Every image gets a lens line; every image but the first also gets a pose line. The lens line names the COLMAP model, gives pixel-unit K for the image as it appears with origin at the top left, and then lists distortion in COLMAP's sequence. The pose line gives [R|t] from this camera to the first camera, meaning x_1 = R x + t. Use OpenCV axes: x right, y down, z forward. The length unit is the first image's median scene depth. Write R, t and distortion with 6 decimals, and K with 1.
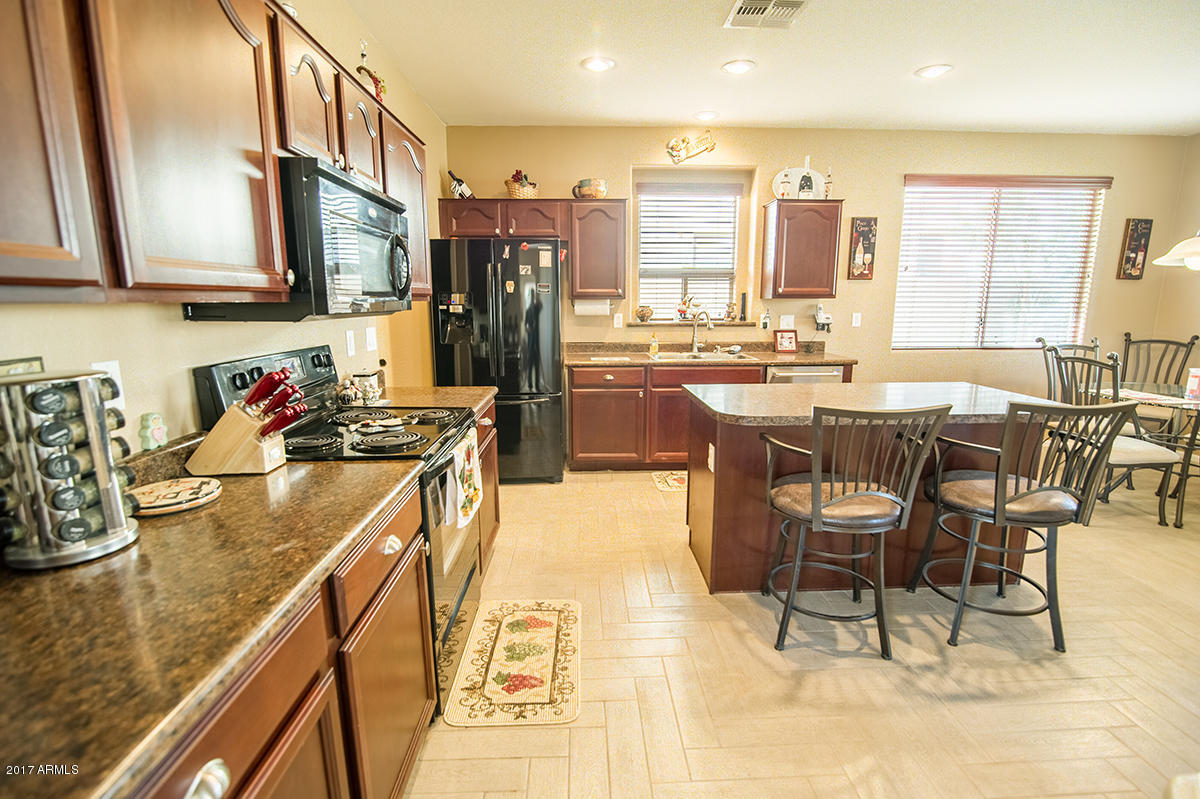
lens RADIAL K [[553.9, 0, 599.8], [0, 553.9, 408.1], [0, 0, 1]] dist [-0.020723, 0.001858]
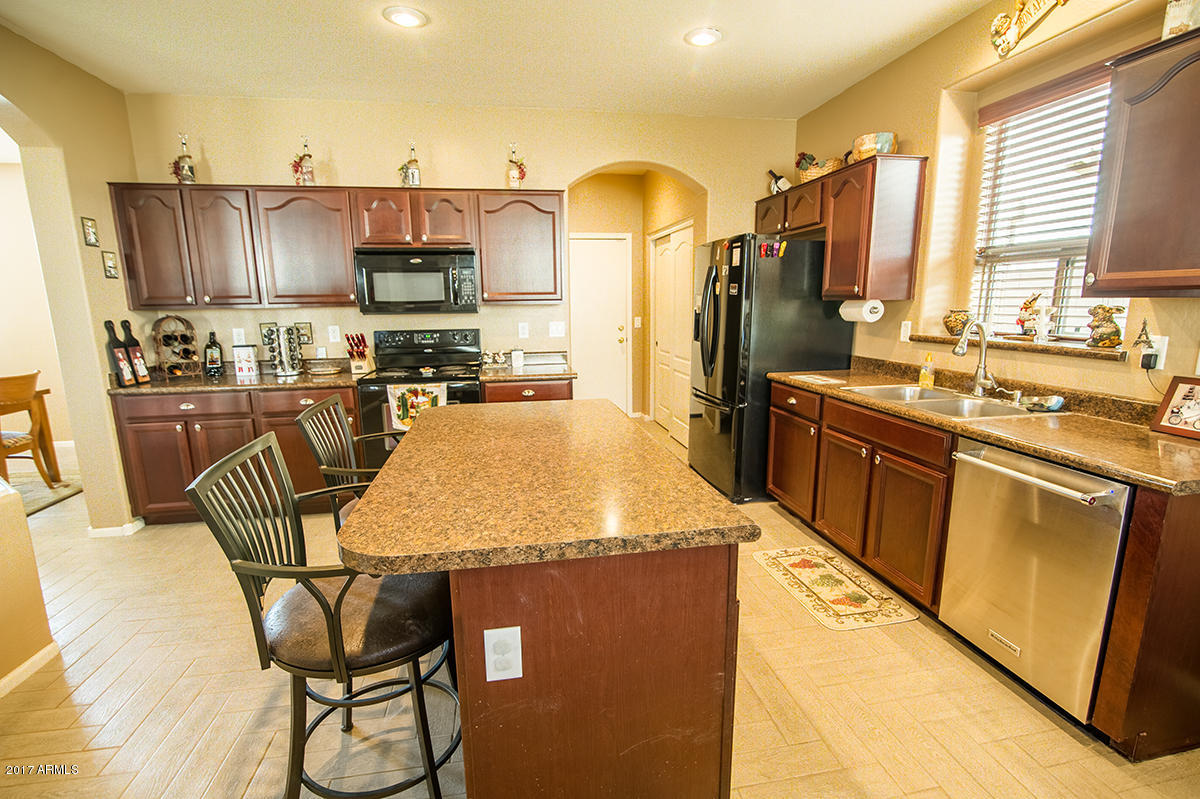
lens RADIAL K [[553.9, 0, 599.8], [0, 553.9, 408.1], [0, 0, 1]] dist [-0.020723, 0.001858]
pose [[0.140838, 0.189702, -0.971688, 0.666776], [-0.177961, 0.970335, 0.163644, -0.112451], [0.973907, 0.149875, 0.170419, 0.545953]]
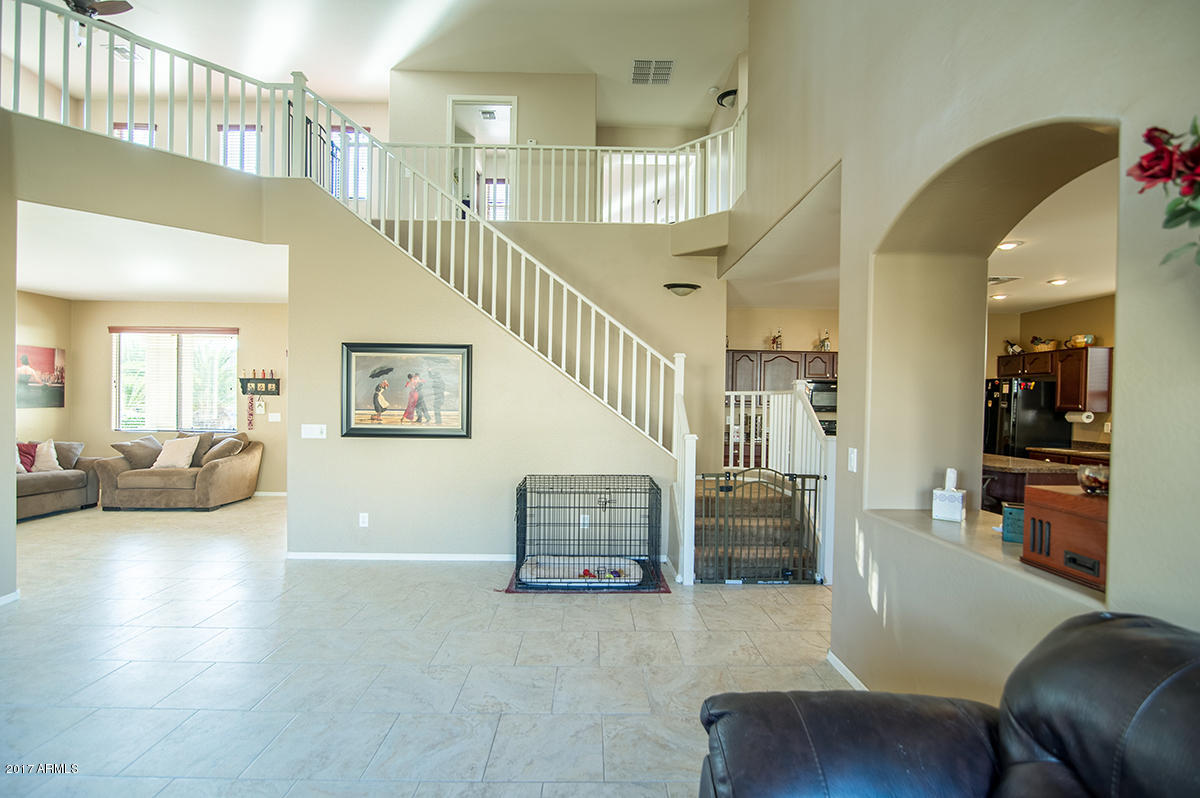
lens RADIAL K [[553.9, 0, 599.8], [0, 553.9, 407.6], [0, 0, 1]] dist [-0.020723, 0.001858]
pose [[-0.016444, 0.015463, -0.999745, 1.434314], [-0.205096, 0.978567, 0.018508, 0.027469], [0.978604, 0.205348, -0.012920, -0.229603]]
